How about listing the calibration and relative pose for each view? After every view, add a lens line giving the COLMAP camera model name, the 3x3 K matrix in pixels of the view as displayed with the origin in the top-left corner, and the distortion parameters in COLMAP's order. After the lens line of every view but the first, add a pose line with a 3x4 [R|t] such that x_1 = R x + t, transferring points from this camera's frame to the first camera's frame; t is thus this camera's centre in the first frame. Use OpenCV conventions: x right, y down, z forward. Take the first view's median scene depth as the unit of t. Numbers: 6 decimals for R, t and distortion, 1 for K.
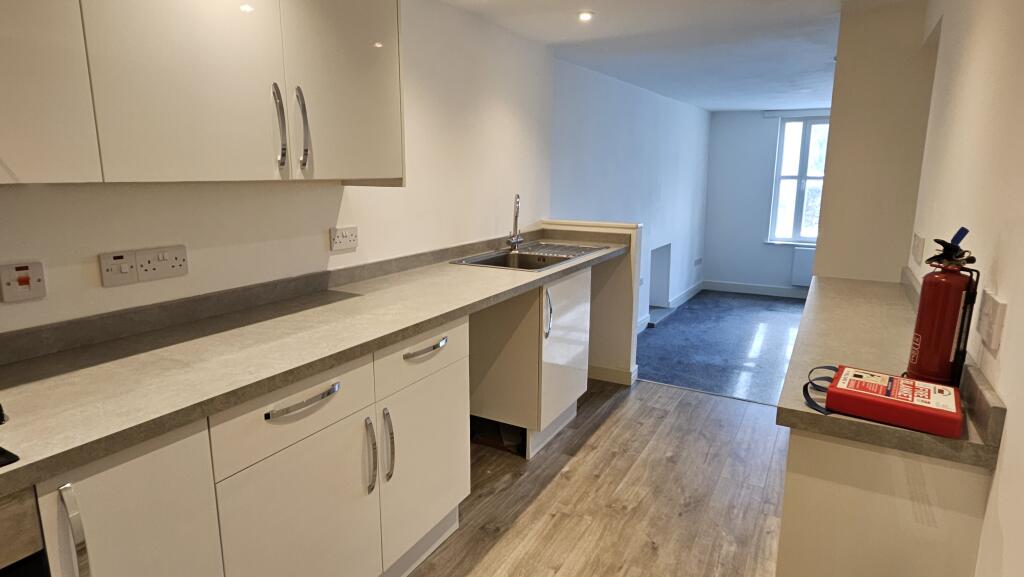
lens RADIAL K [[565.6, 0, 506.2], [0, 565.6, 284.3], [0, 0, 1]] dist [0.001939, 0.000214]
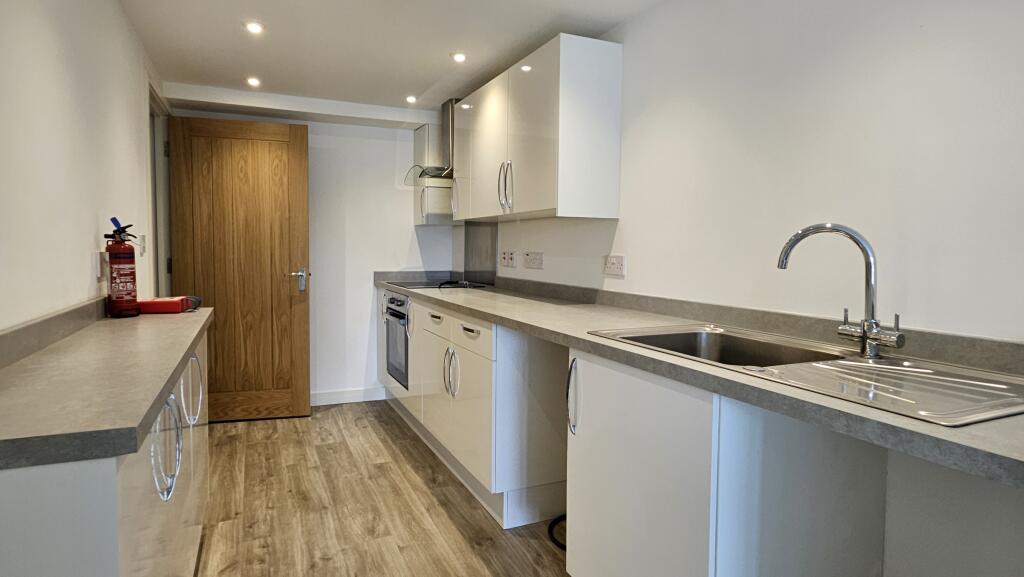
lens RADIAL K [[565.6, 0, 506.2], [0, 565.6, 284.3], [0, 0, 1]] dist [0.001939, 0.000214]
pose [[-0.589212, 0.034848, -0.807226, 0.761709], [-0.176224, 0.969475, 0.170482, -0.201202], [0.788526, 0.242703, -0.565085, 1.502437]]
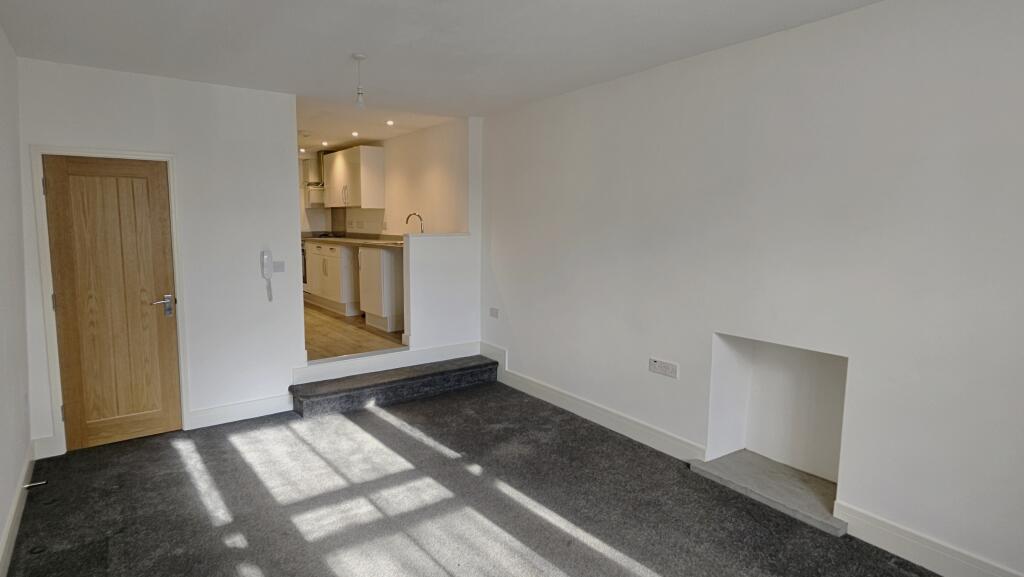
lens RADIAL K [[565.6, 0, 506.2], [0, 565.6, 284.3], [0, 0, 1]] dist [0.001939, 0.000214]
pose [[-0.409979, 0.090097, -0.907634, 2.399593], [-0.185126, 0.966177, 0.179530, -0.467086], [0.893110, 0.241630, -0.379433, 2.959663]]
